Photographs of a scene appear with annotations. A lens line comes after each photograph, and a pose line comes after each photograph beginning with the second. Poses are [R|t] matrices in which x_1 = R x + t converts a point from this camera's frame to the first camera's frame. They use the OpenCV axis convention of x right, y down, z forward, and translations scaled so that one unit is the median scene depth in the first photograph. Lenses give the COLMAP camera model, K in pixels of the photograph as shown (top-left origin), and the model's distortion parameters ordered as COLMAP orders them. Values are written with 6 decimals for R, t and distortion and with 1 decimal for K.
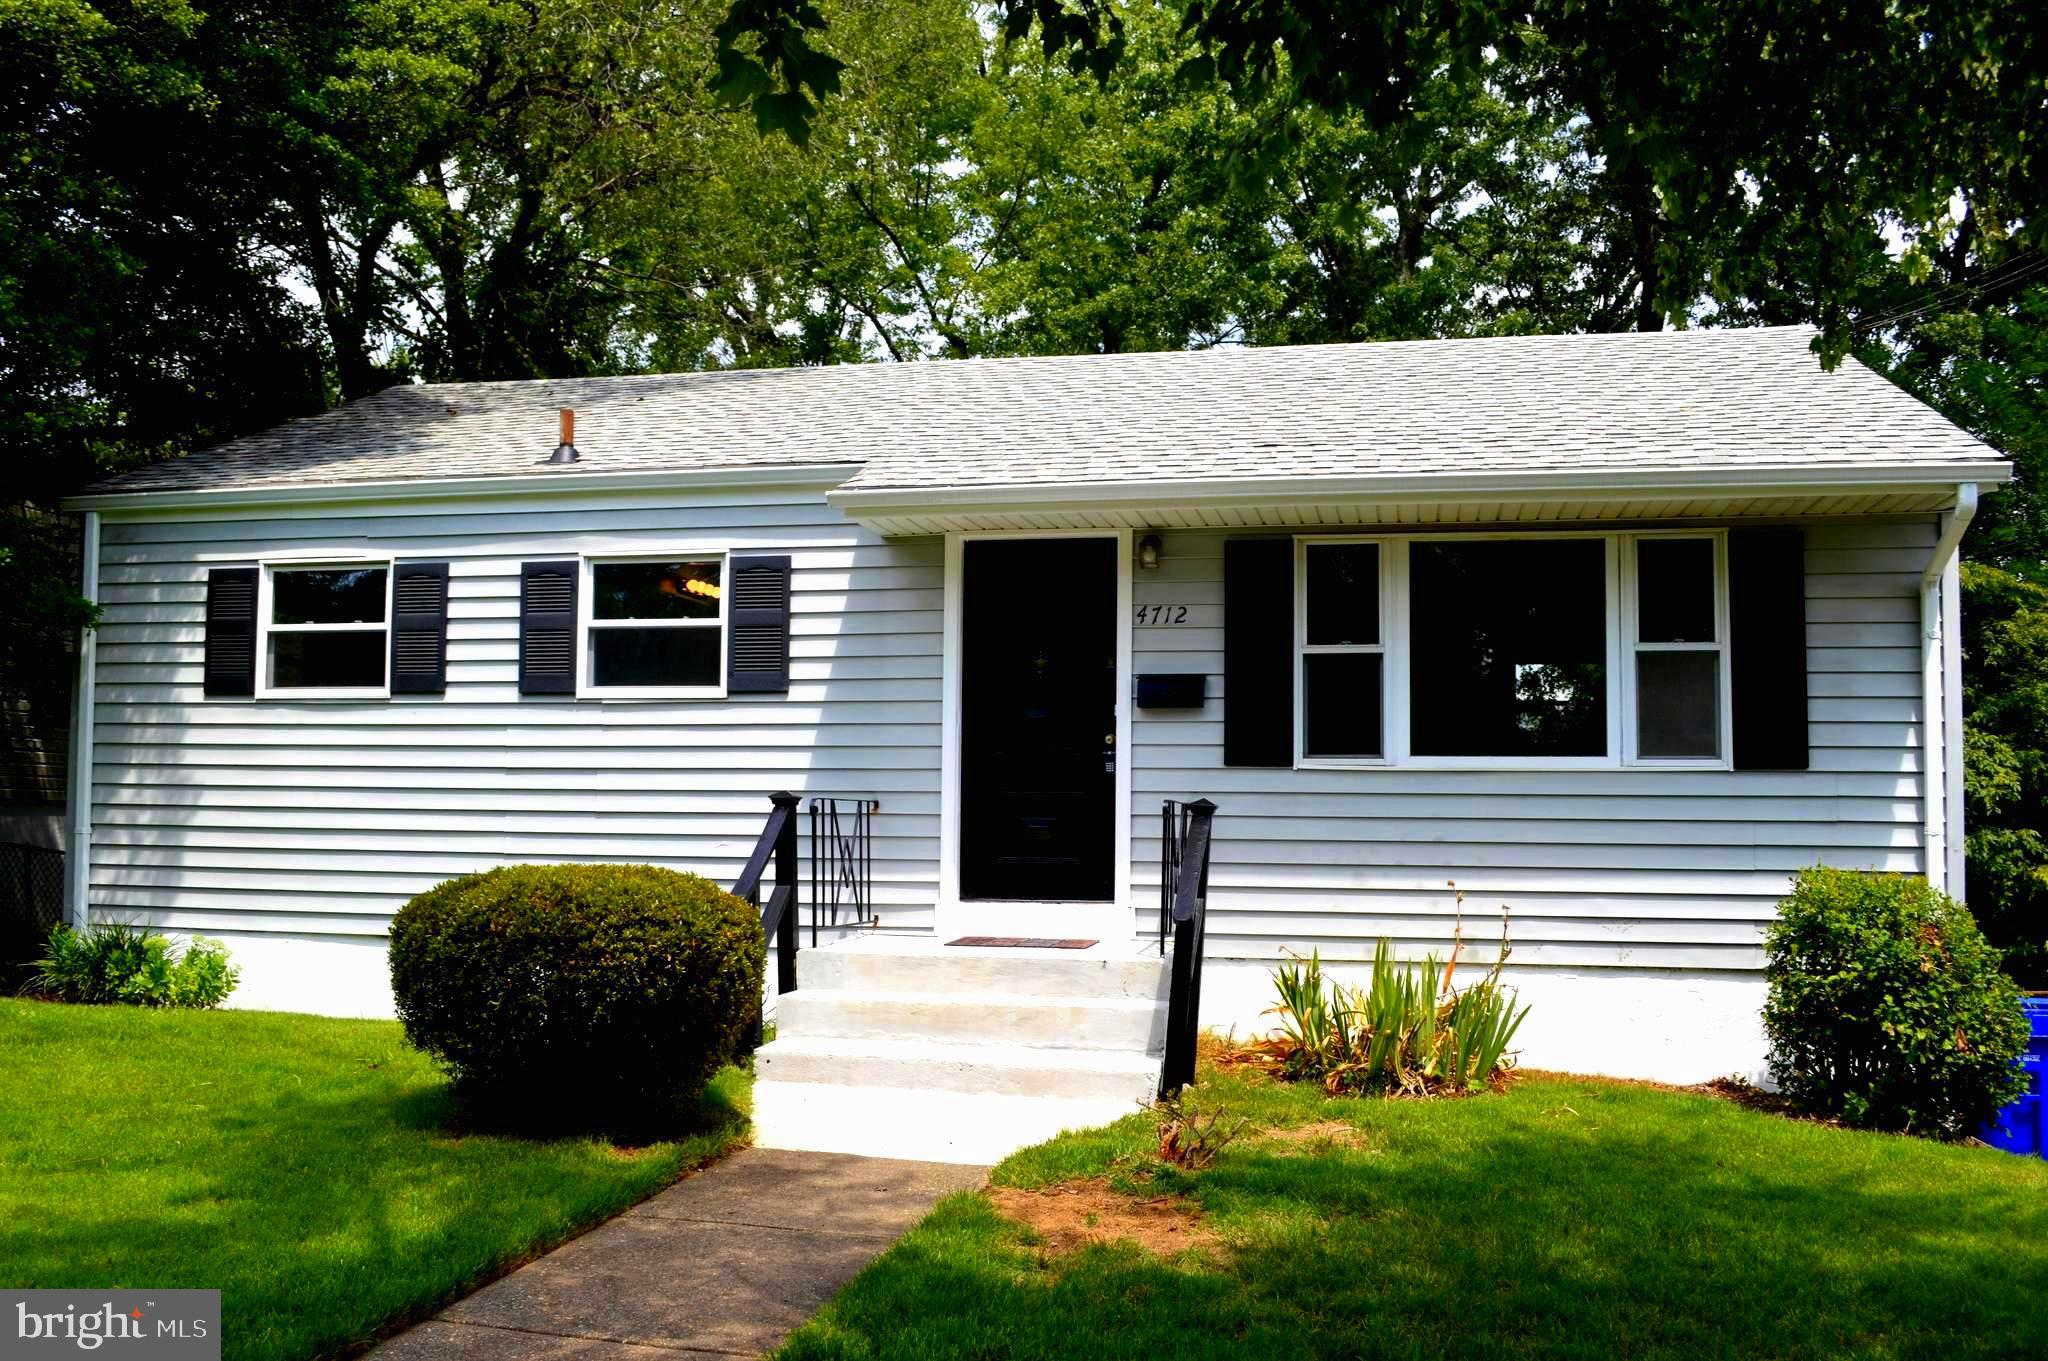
lens RADIAL K [[1992.0, 0, 1027.4], [0, 1992.0, 691.4], [0, 0, 1]] dist [-0.032737, 0.000000]
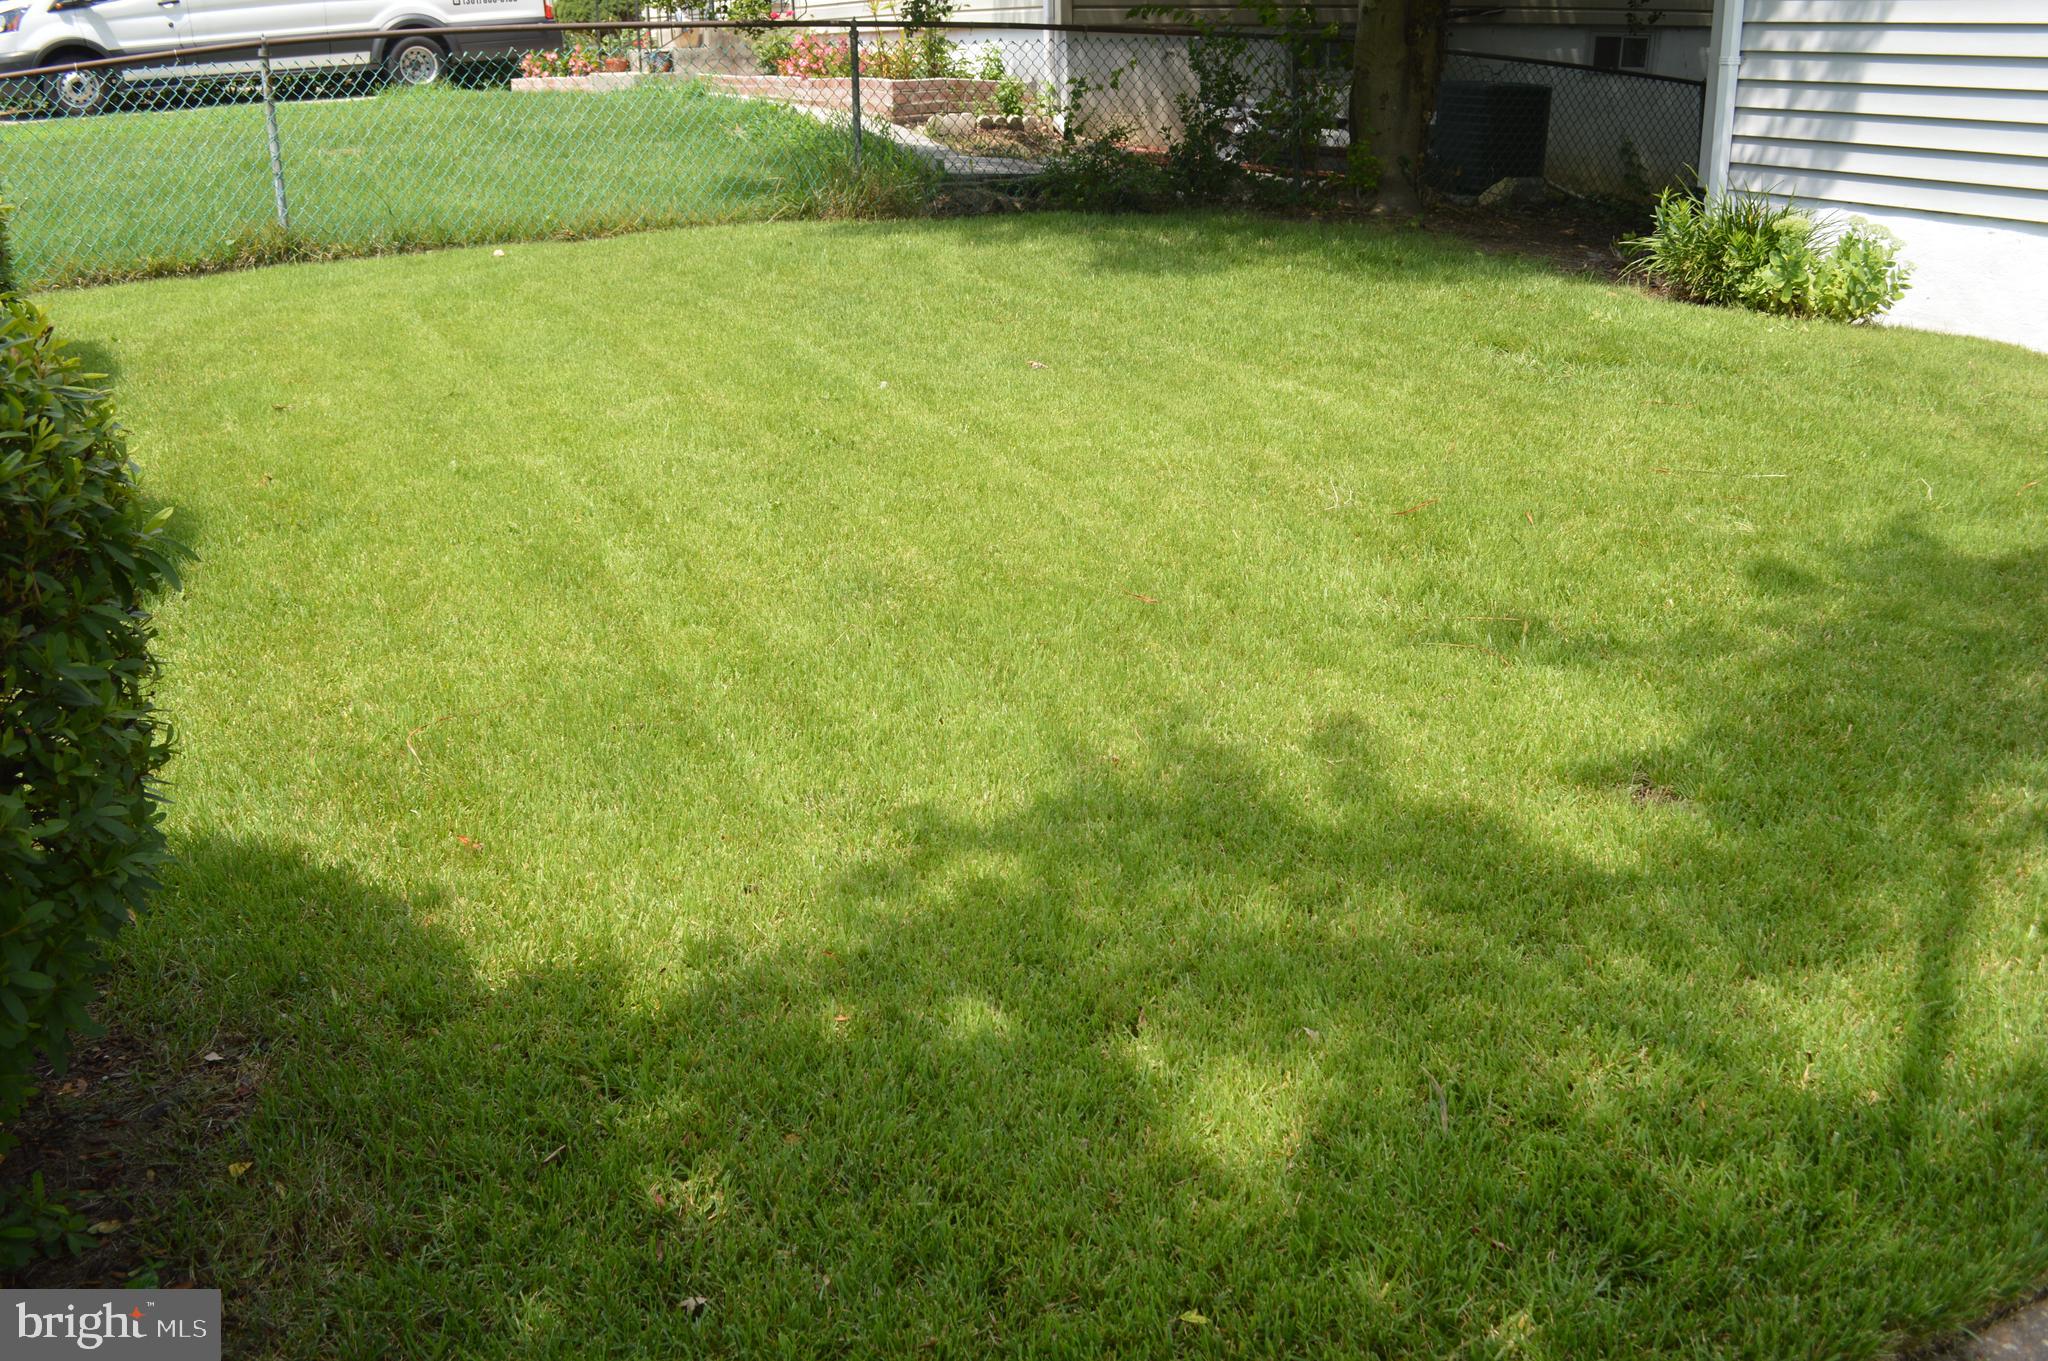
lens RADIAL K [[1861.2, 0, 1028.9], [0, 1861.2, 681.1], [0, 0, 1]] dist [-0.056925, -0.000450]
pose [[0.645962, 0.233952, -0.726635, -0.101853], [0.059491, 0.933556, 0.353460, 0.031252], [0.761048, -0.271550, 0.589124, 0.357870]]
